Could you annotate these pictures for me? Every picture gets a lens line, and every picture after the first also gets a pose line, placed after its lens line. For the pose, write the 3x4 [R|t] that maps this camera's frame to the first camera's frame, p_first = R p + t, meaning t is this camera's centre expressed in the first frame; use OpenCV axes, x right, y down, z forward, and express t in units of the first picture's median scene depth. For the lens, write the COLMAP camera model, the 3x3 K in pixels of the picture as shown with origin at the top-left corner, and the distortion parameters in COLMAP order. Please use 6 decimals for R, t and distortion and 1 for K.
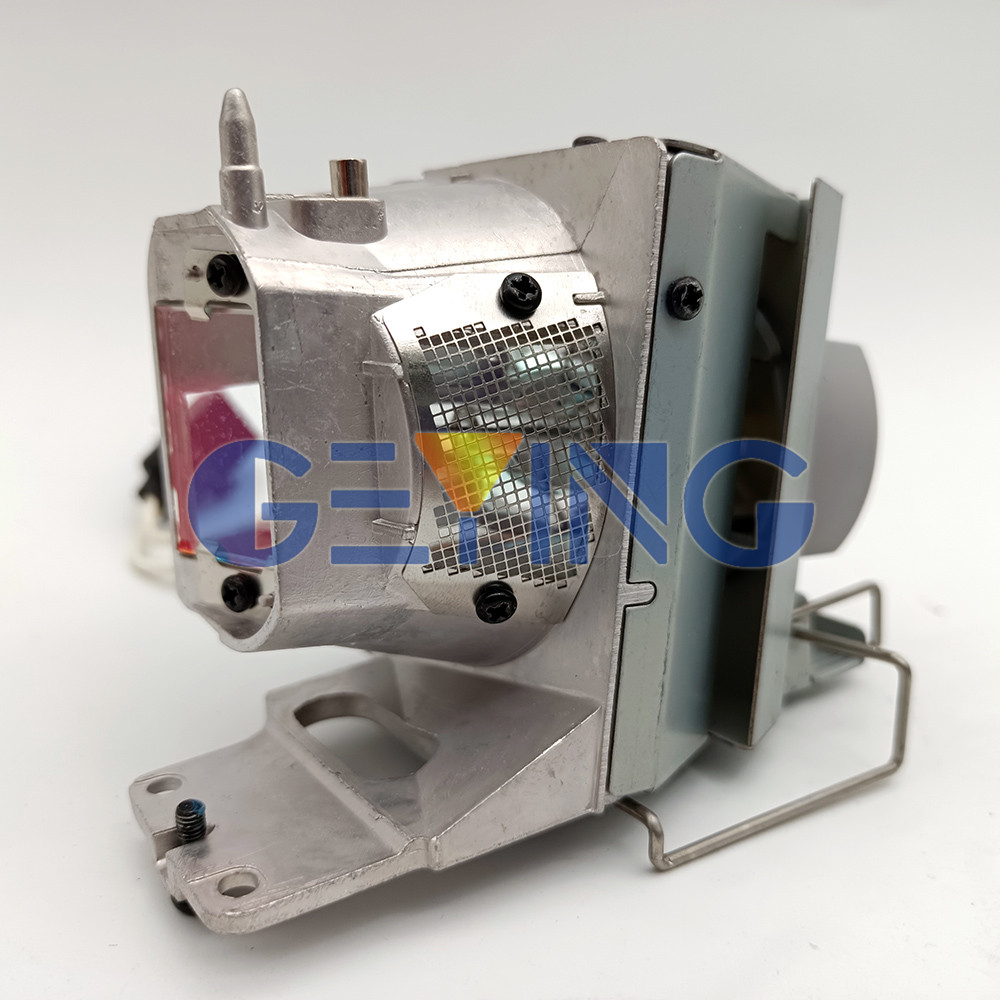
lens RADIAL K [[1020.3, 0, 499.3], [0, 1020.3, 492.6], [0, 0, 1]] dist [-0.033347, 0.000000]
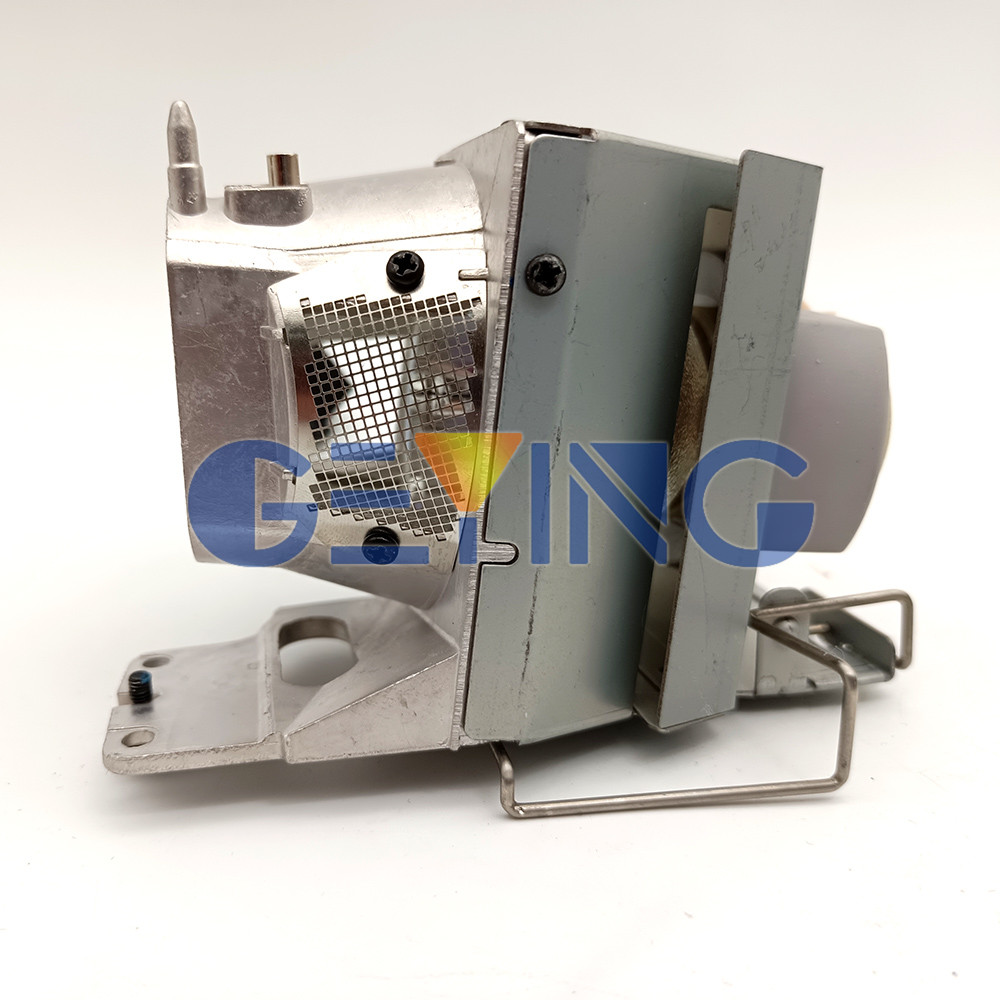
lens RADIAL K [[1020.3, 0, 494.8], [0, 1020.3, 505.5], [0, 0, 1]] dist [-0.033347, 0.000000]
pose [[0.910126, 0.098822, -0.402374, 0.582460], [-0.086470, 0.995059, 0.048799, -0.002408], [0.405208, -0.009620, 0.914174, 0.024633]]
